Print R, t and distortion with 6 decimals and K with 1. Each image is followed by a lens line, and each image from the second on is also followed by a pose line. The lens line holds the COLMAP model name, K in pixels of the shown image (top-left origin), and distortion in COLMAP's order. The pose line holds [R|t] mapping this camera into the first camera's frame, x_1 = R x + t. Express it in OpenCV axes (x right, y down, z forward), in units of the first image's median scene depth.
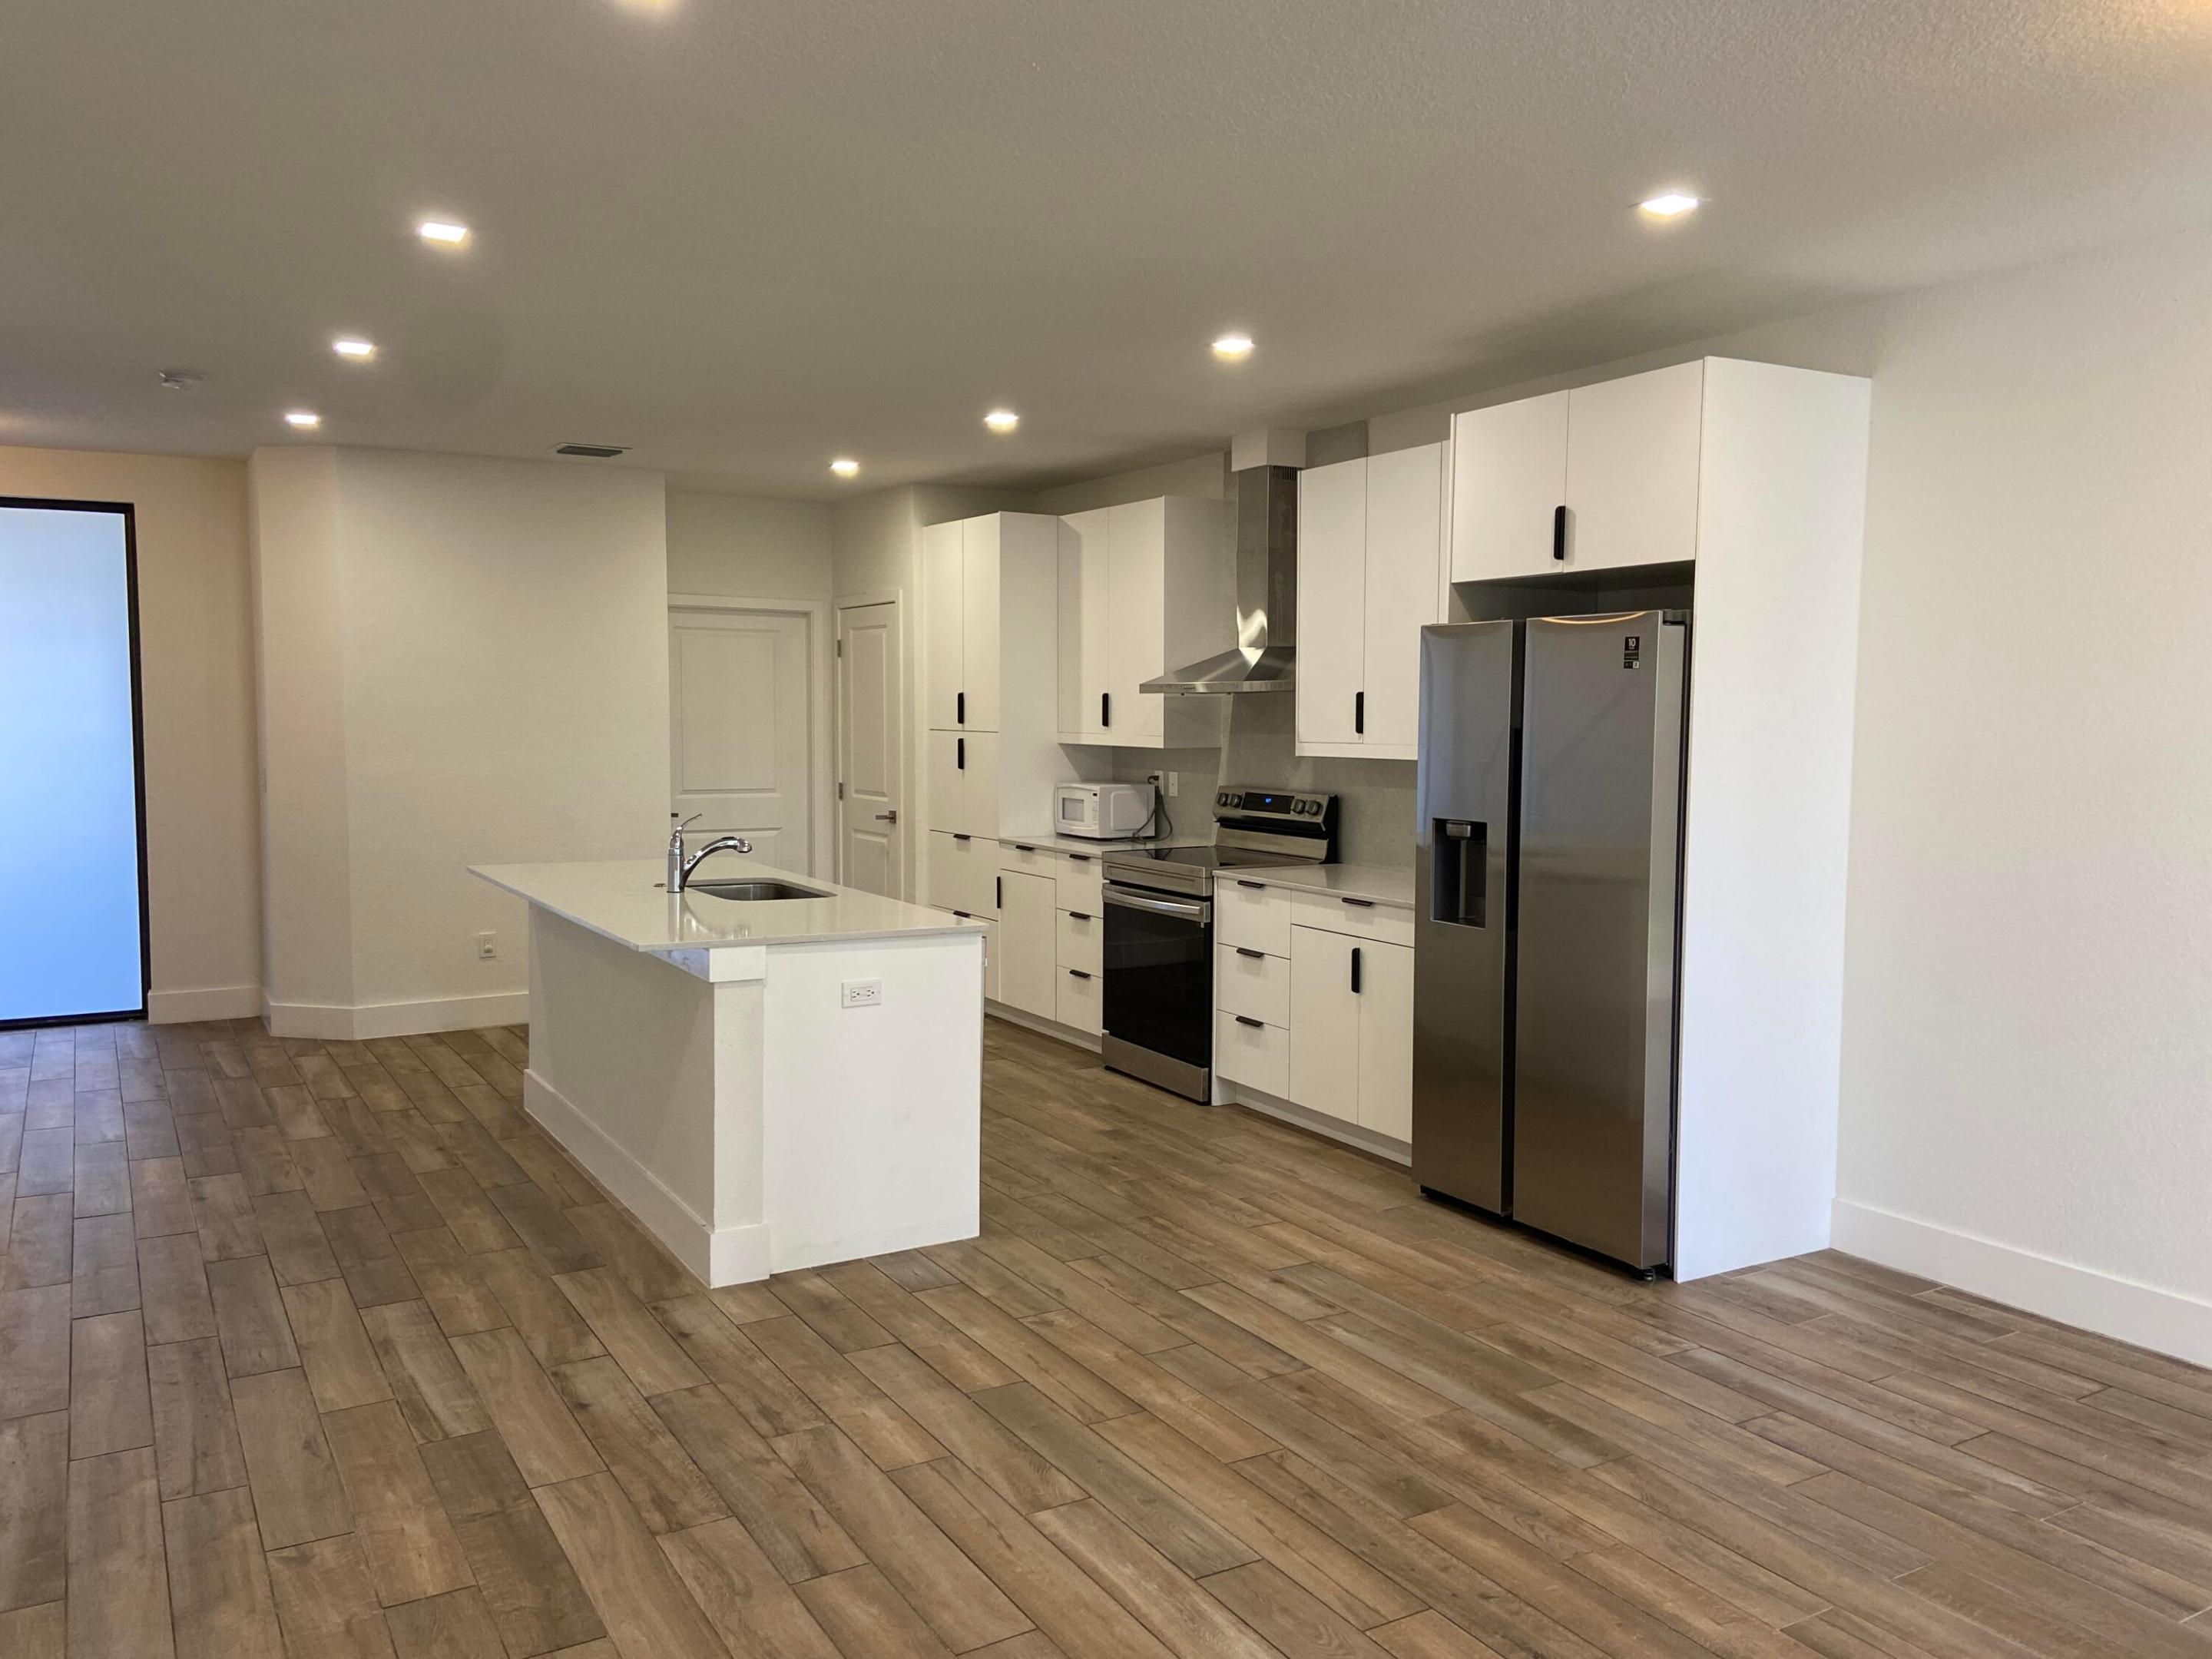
lens RADIAL K [[1665.1, 0, 1106.0], [0, 1665.1, 829.5], [0, 0, 1]] dist [0.121857, -0.160239]
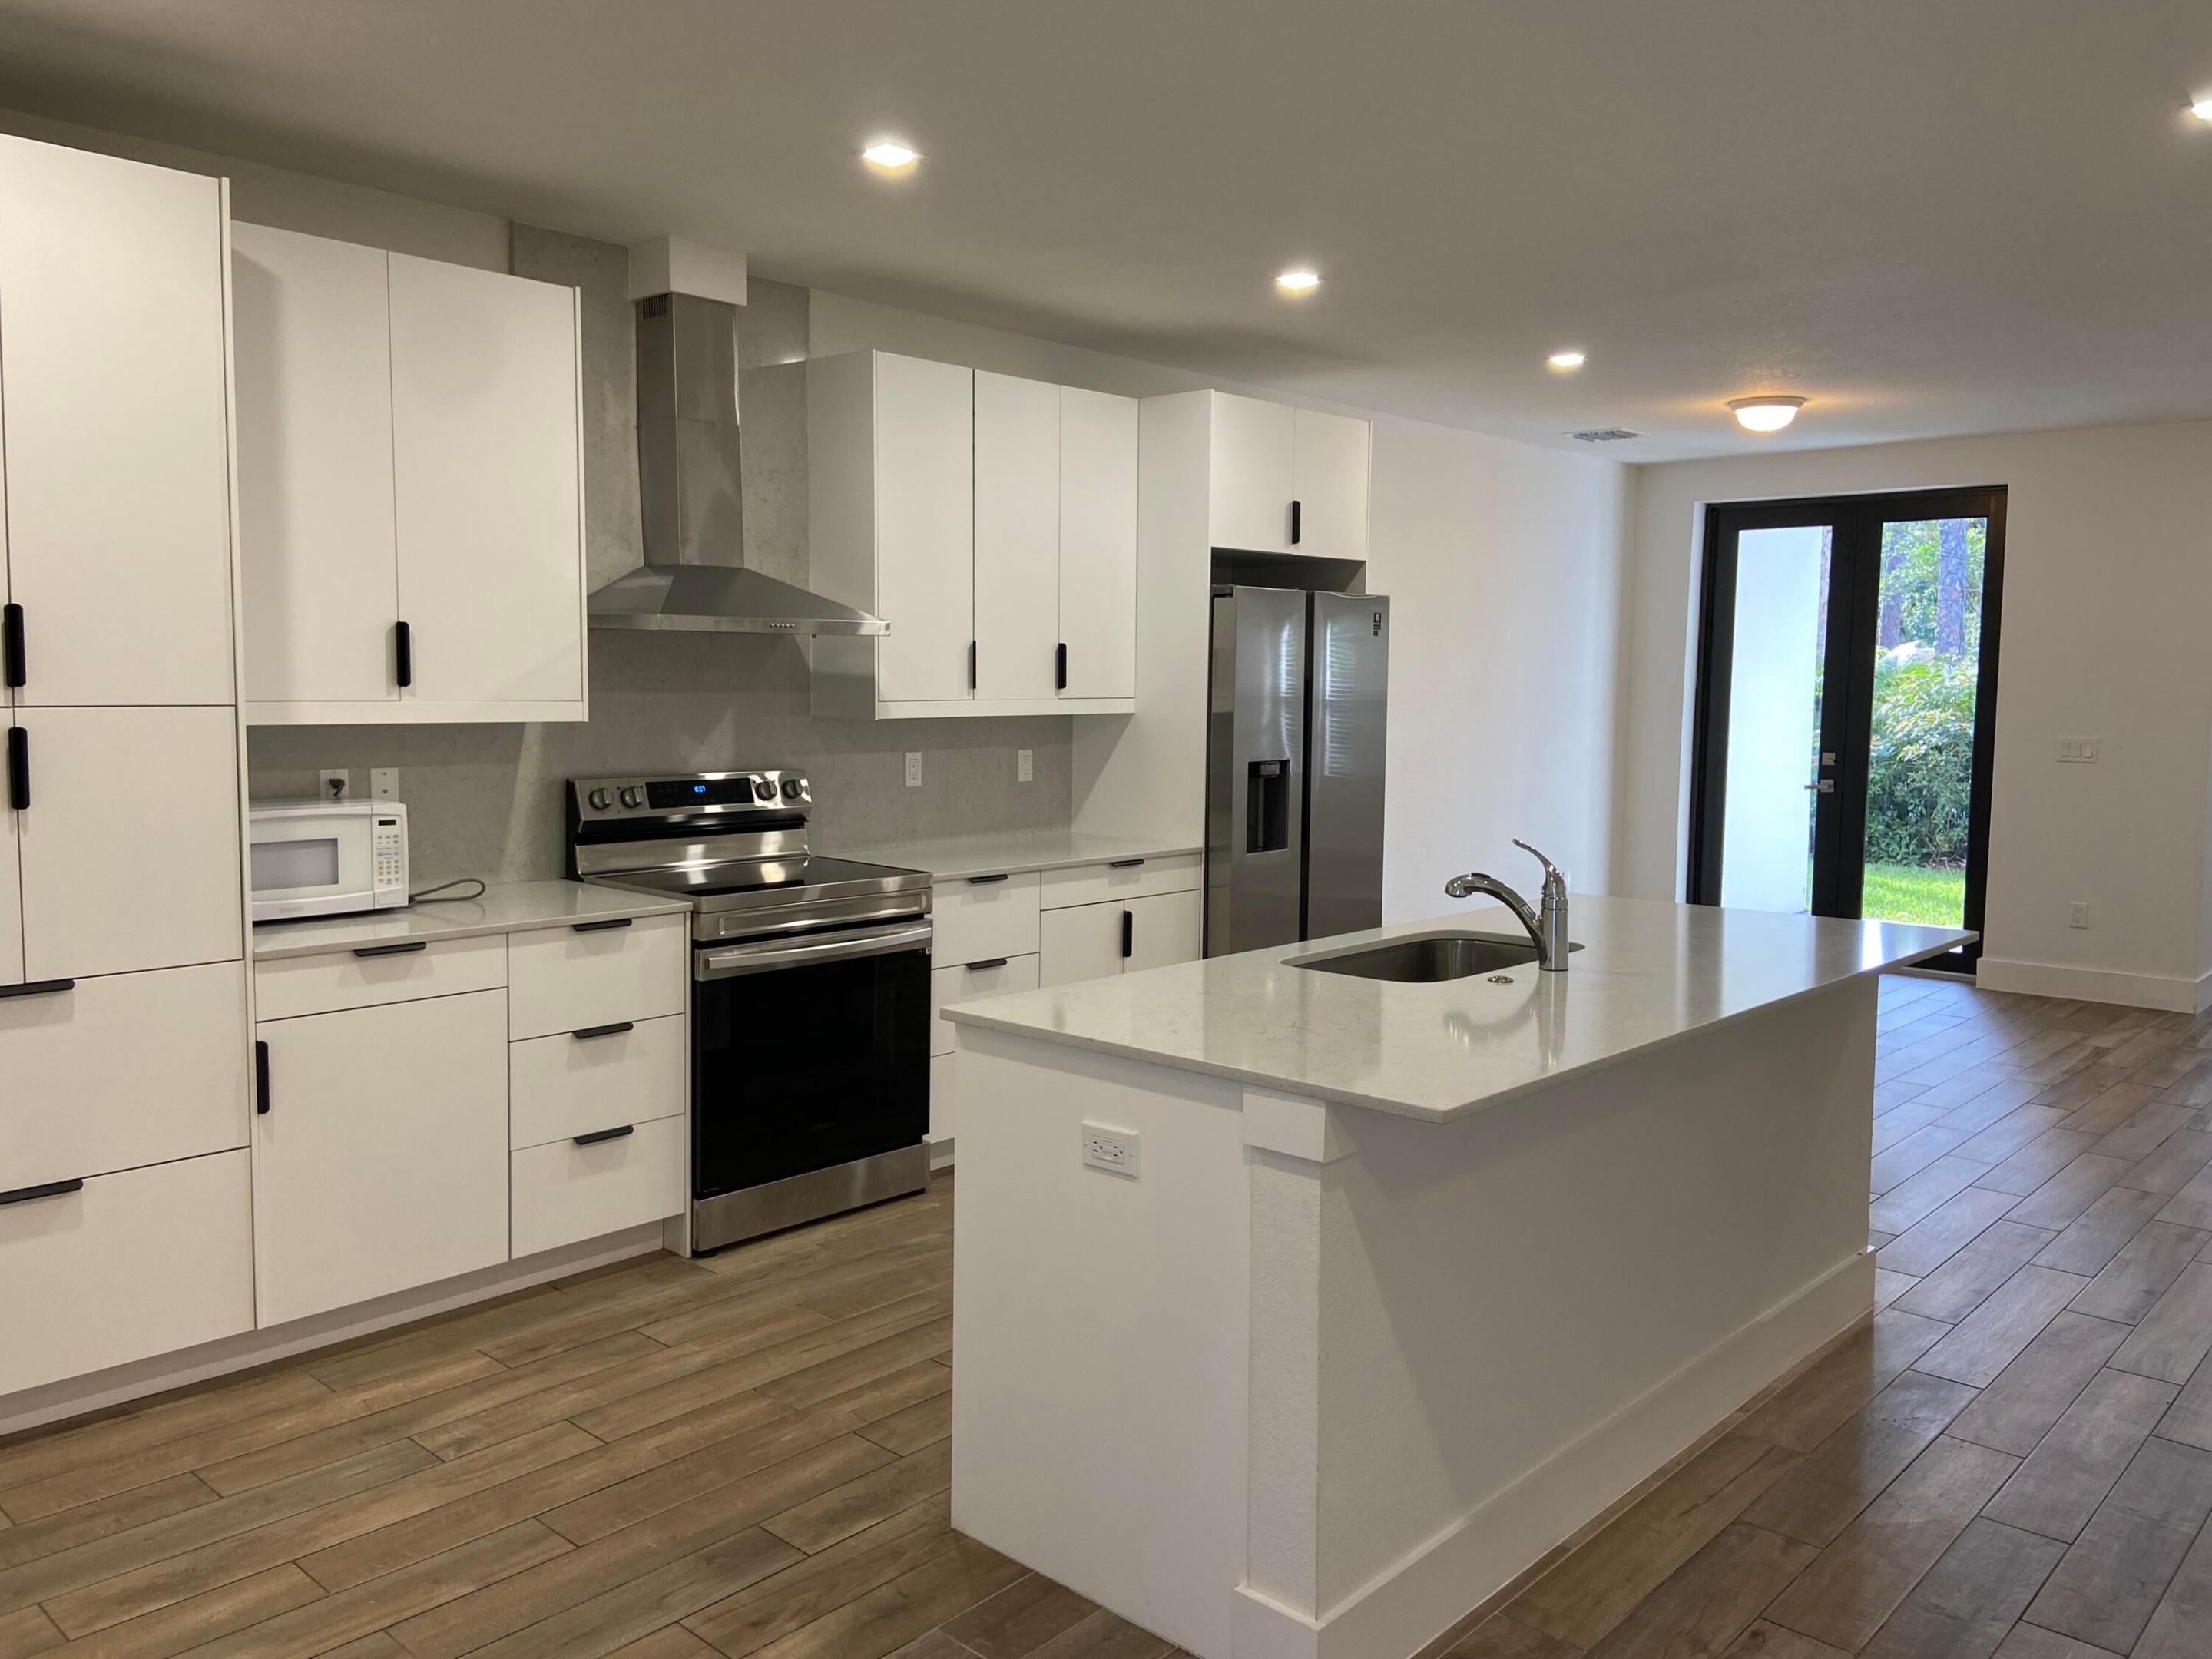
lens RADIAL K [[1659.5, 0, 1106.0], [0, 1659.5, 829.5], [0, 0, 1]] dist [0.130306, -0.174931]
pose [[-0.286512, -0.100343, 0.952808, -0.804121], [0.058326, 0.990829, 0.121886, -0.099132], [-0.956300, 0.090495, -0.278031, 1.356648]]
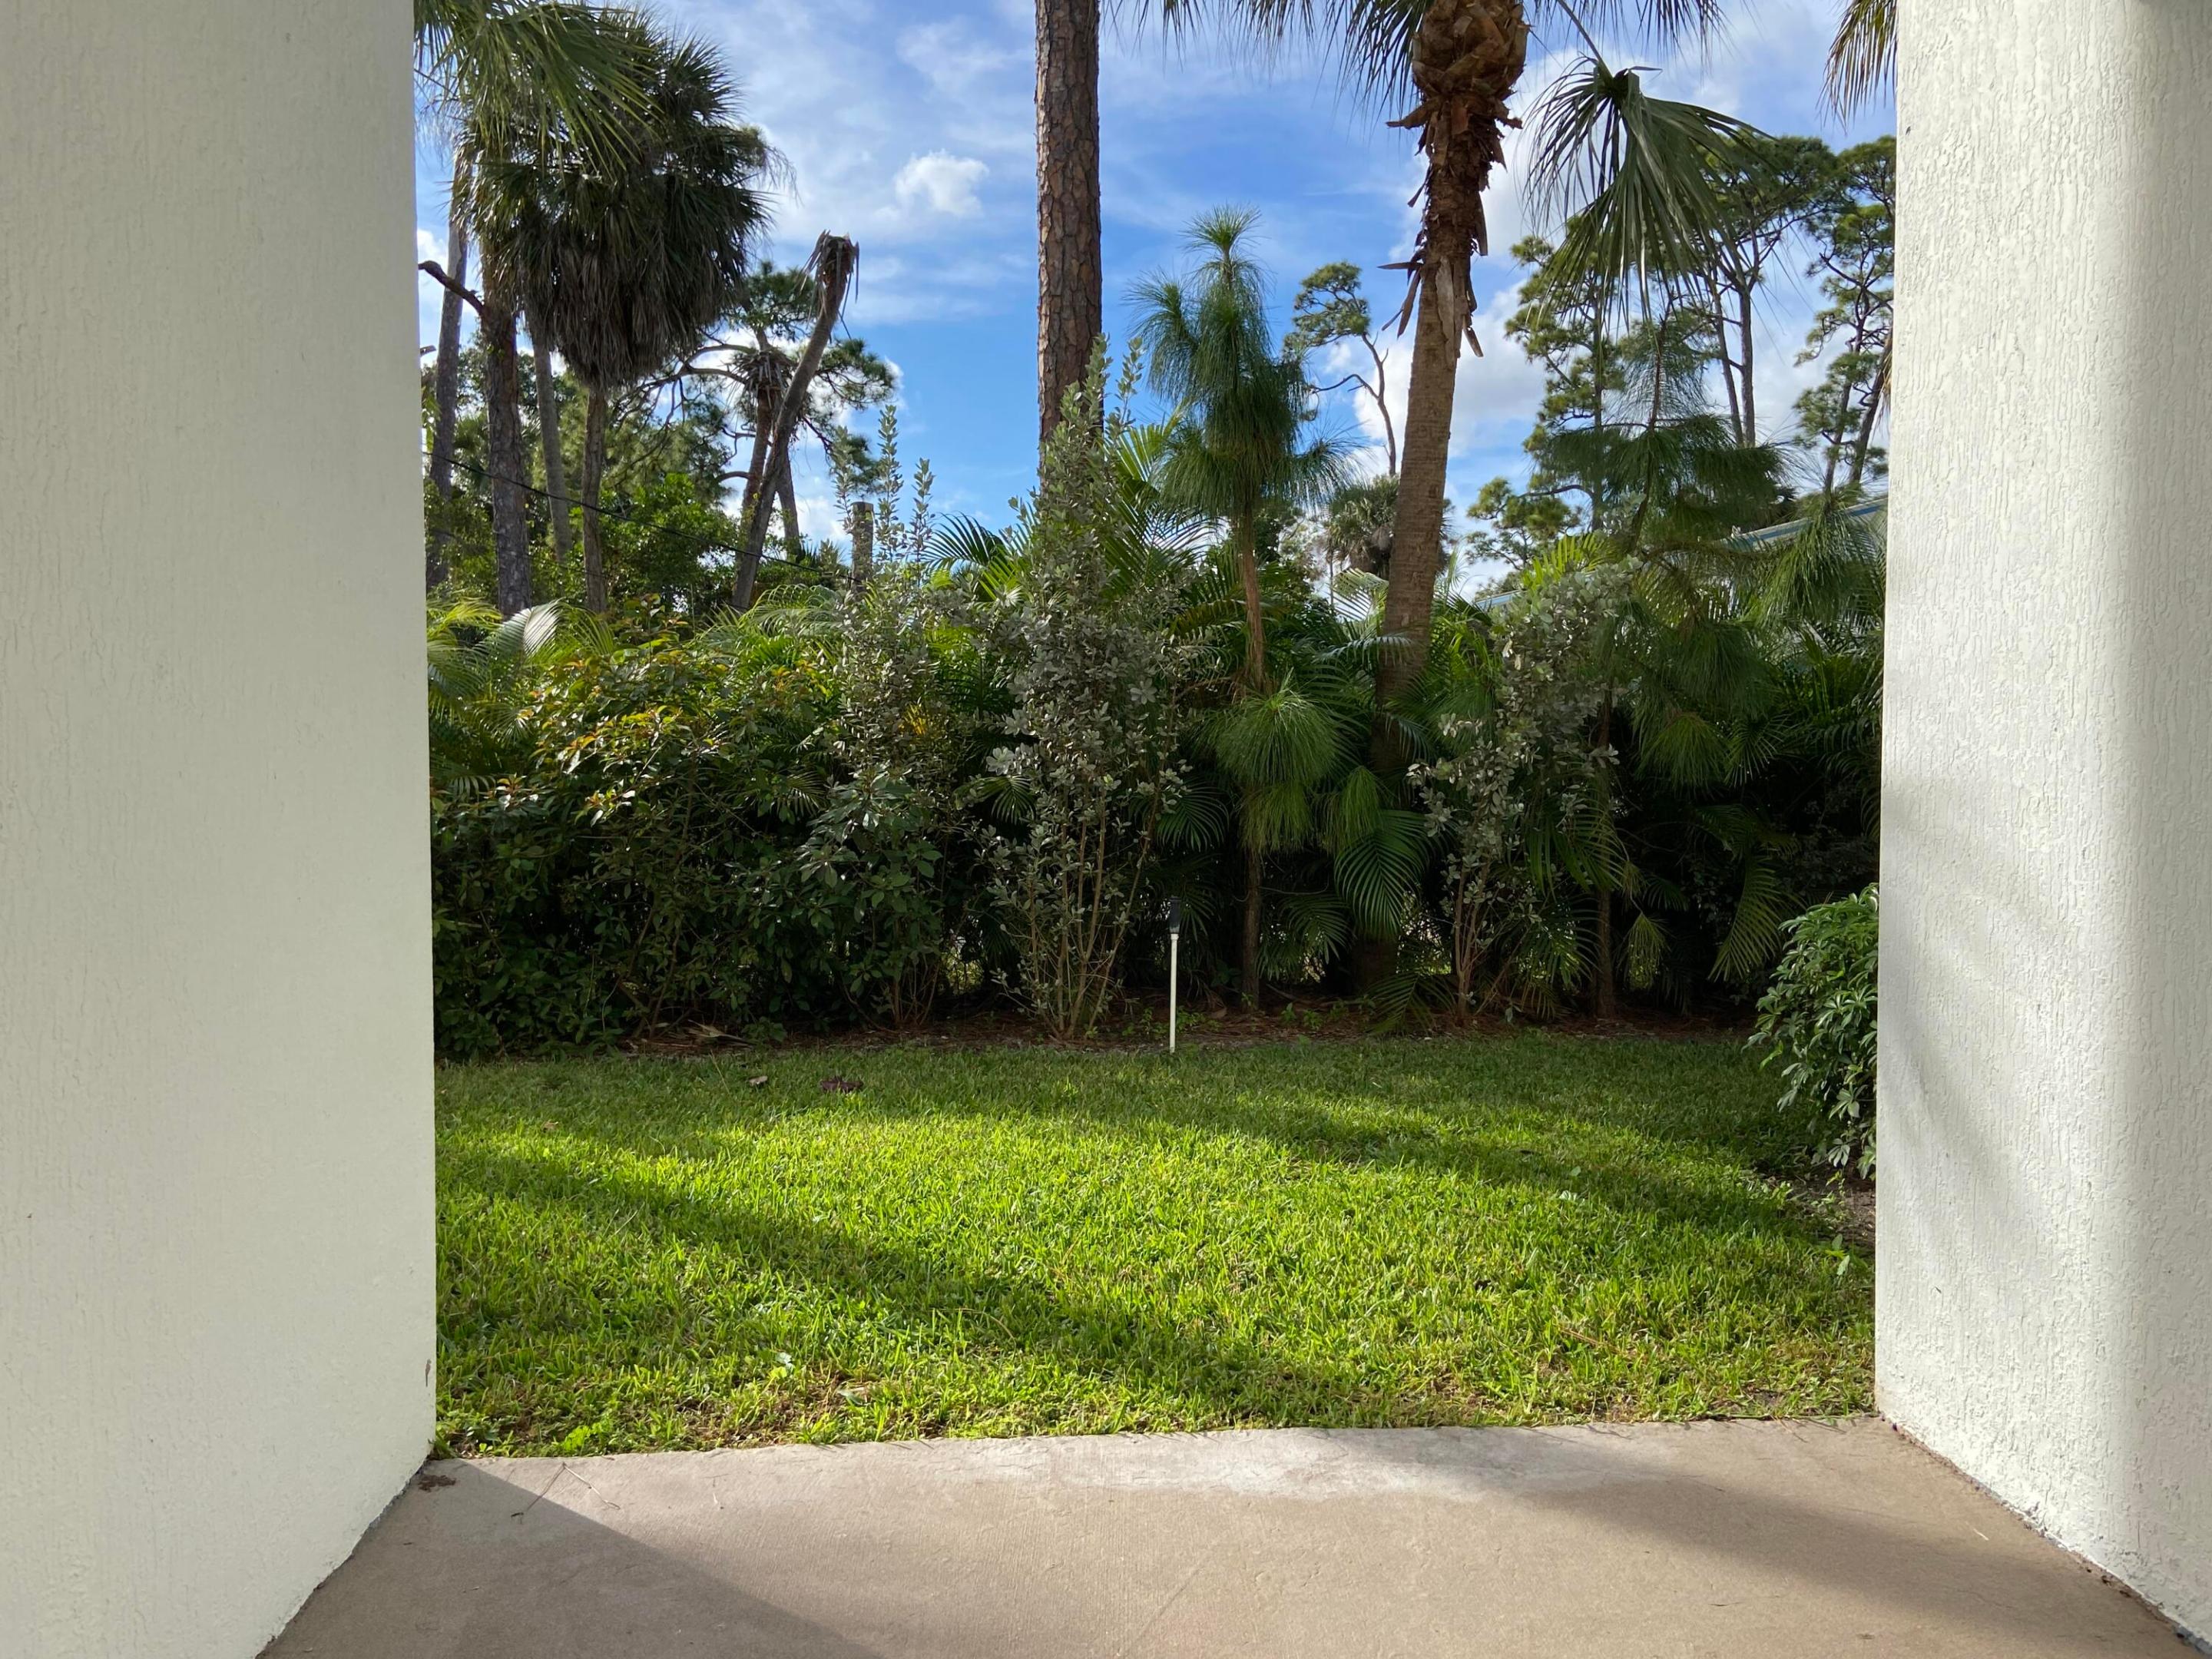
lens RADIAL K [[1668.3, 0, 1107.8], [0, 1668.3, 818.3], [0, 0, 1]] dist [0.121515, -0.163132]
pose [[-0.897037, -0.025111, 0.441241, 0.625679], [0.023459, 0.994272, 0.104277, 0.082877], [-0.441332, 0.103892, -0.891310, 0.227690]]
